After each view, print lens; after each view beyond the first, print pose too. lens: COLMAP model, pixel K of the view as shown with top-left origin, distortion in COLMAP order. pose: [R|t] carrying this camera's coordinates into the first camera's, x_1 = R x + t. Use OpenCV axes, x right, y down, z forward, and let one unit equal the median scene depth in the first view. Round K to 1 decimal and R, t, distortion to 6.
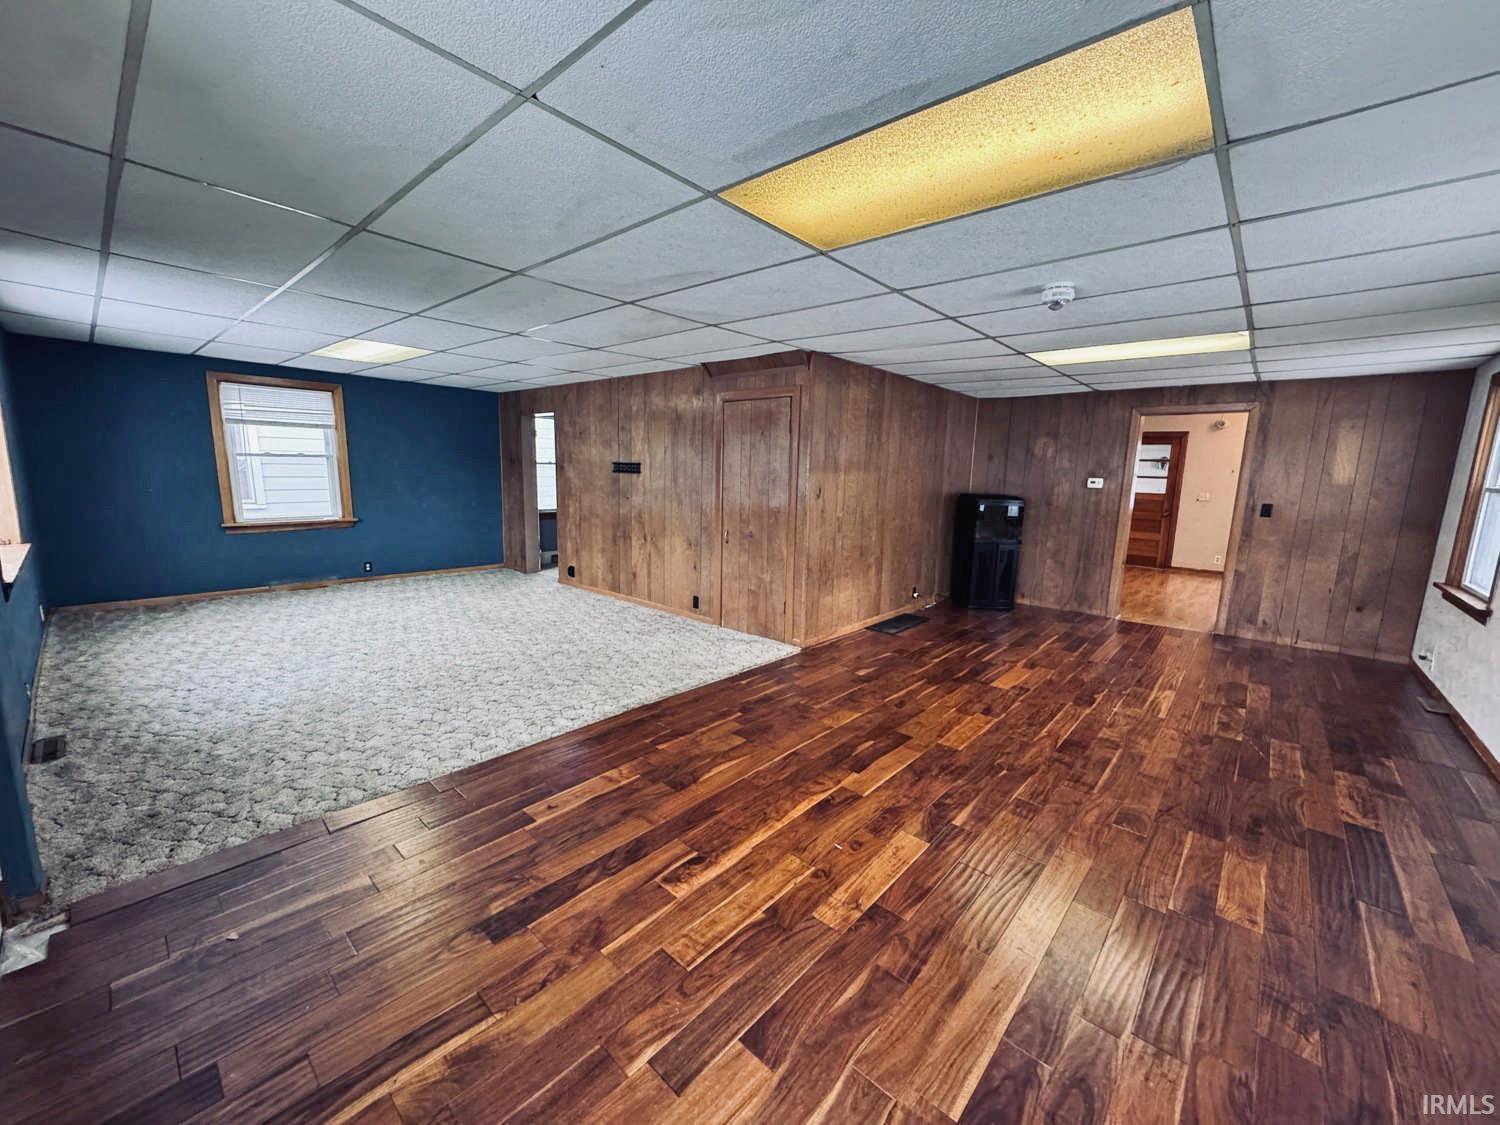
lens RADIAL K [[597.1, 0, 762.3], [0, 597.1, 570.1], [0, 0, 1]] dist [-0.003195, 0.000438]
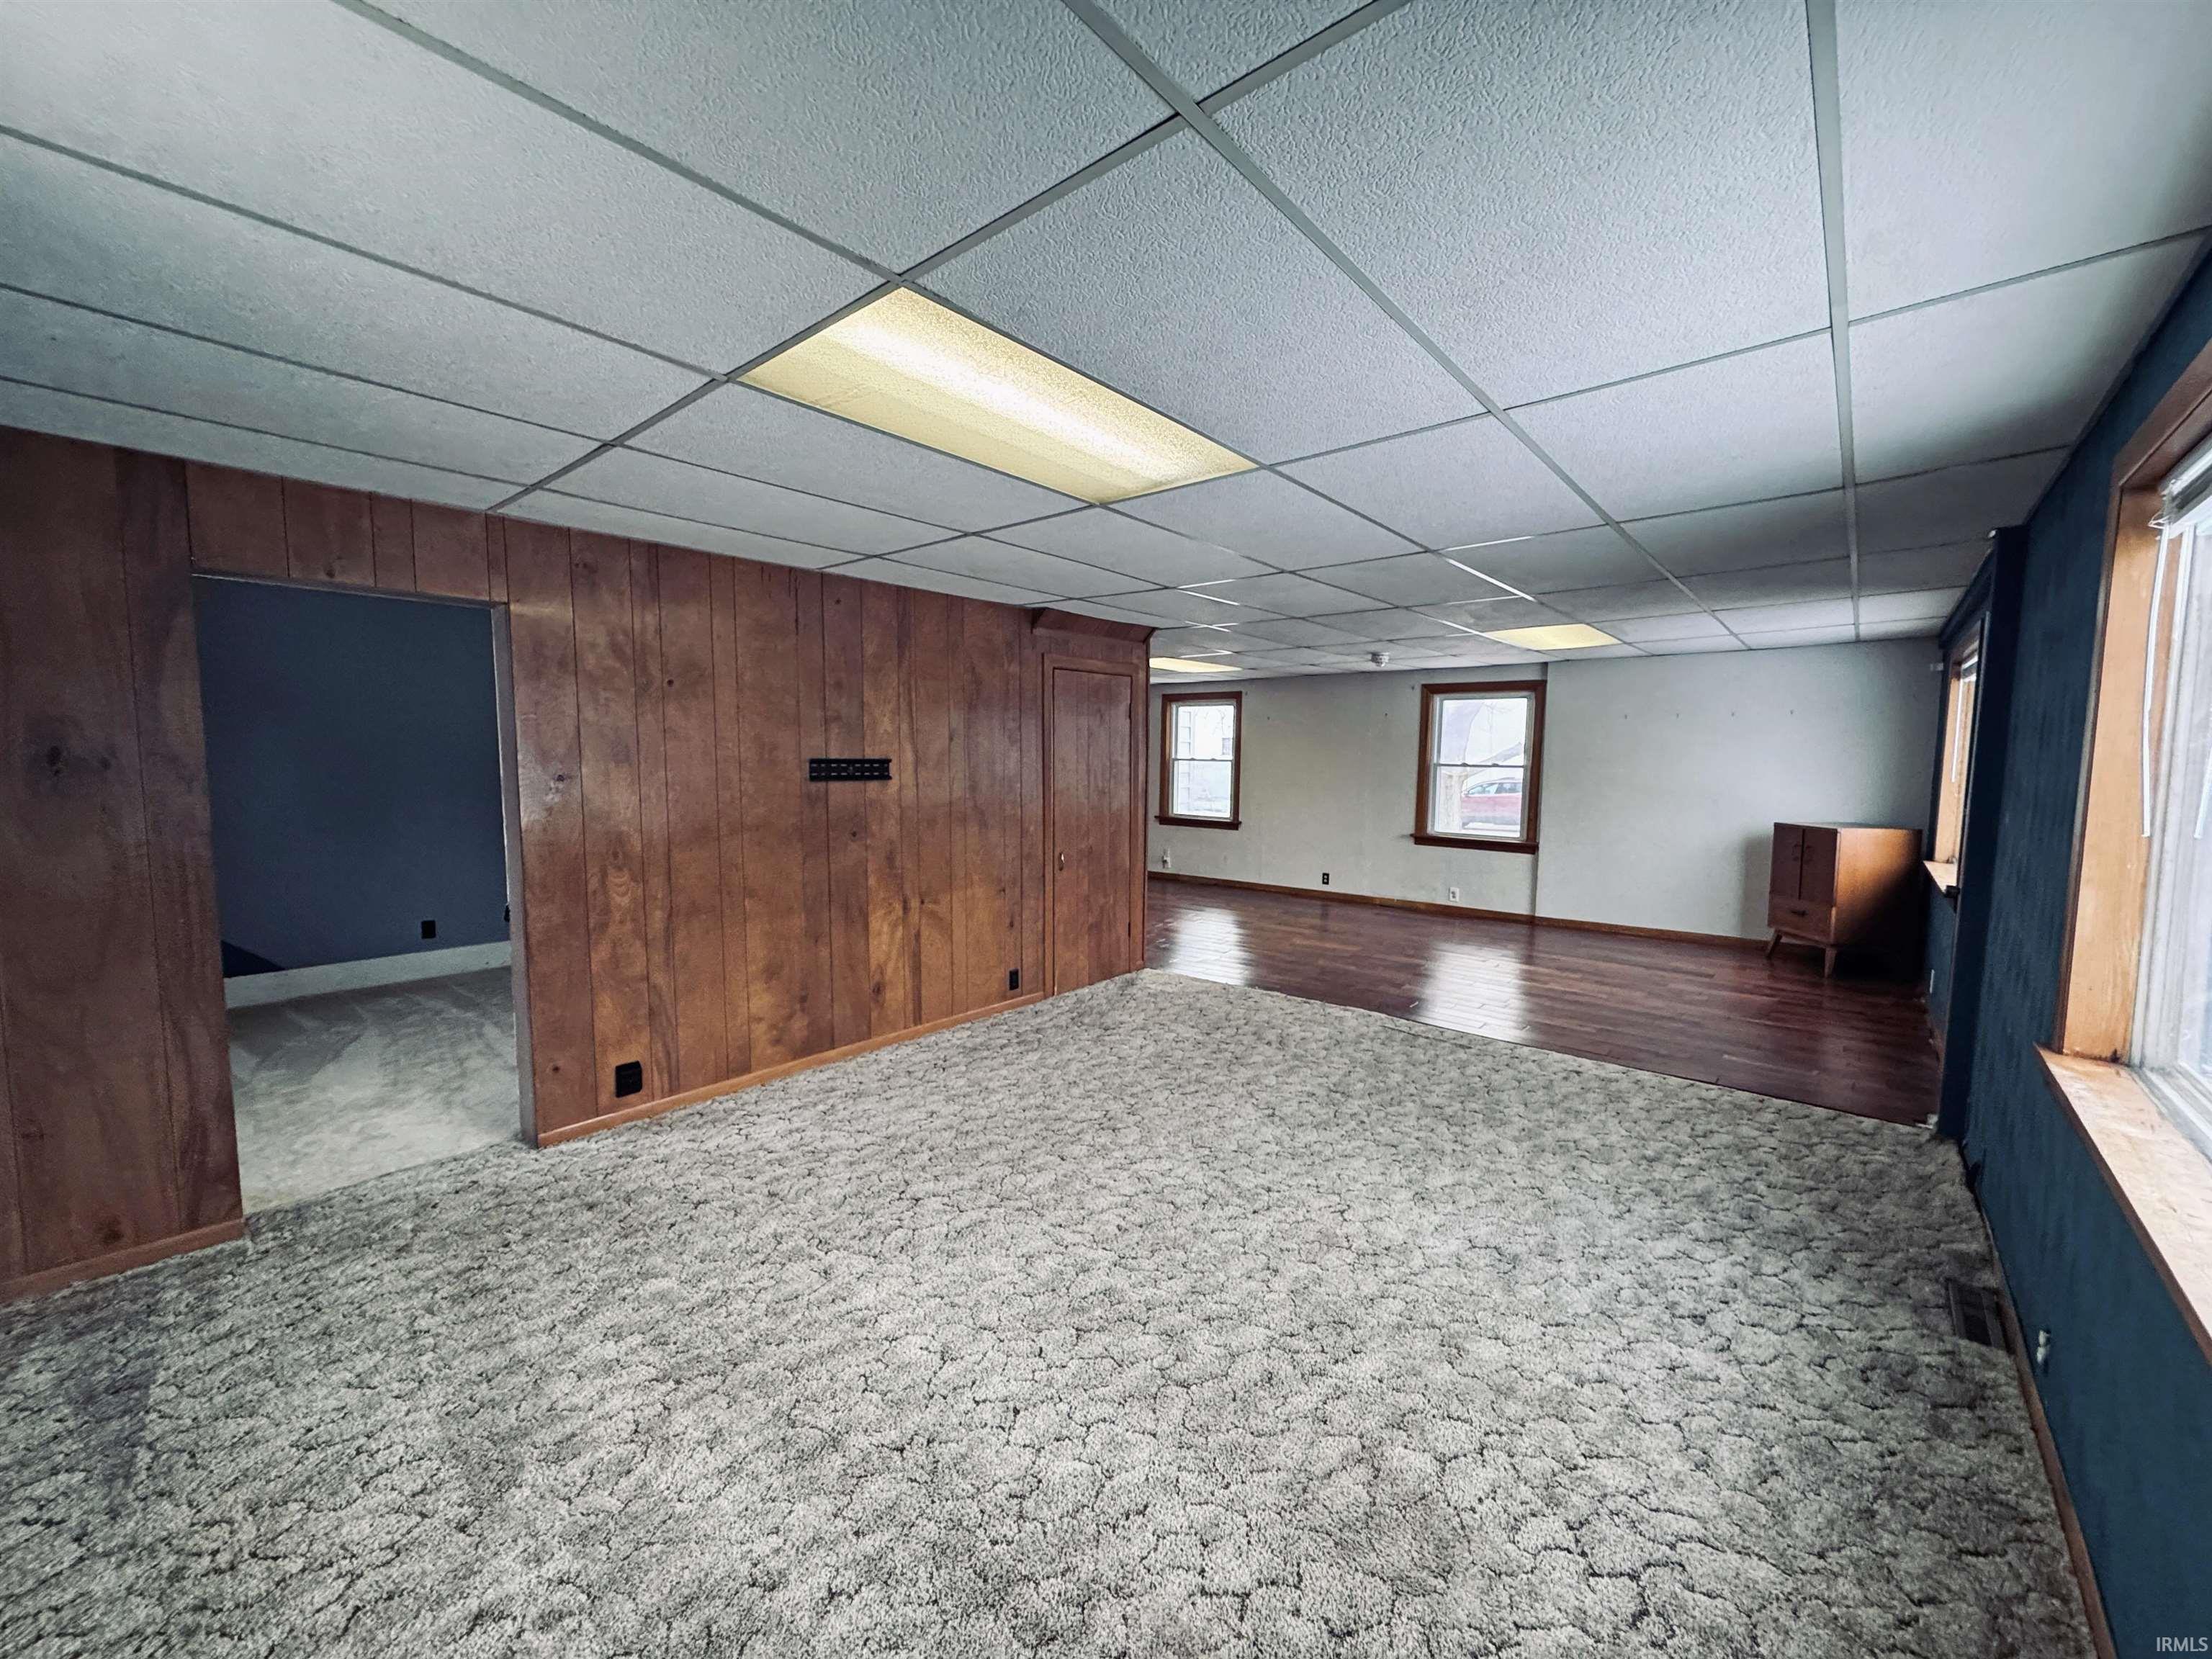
lens RADIAL K [[880.6, 0, 1094.4], [0, 880.6, 828.7], [0, 0, 1]] dist [-0.003195, 0.000438]
pose [[-0.006133, -0.112457, 0.993638, -0.935039], [0.159994, 0.980745, 0.111985, -0.175829], [-0.987099, 0.159663, 0.011978, 0.826087]]
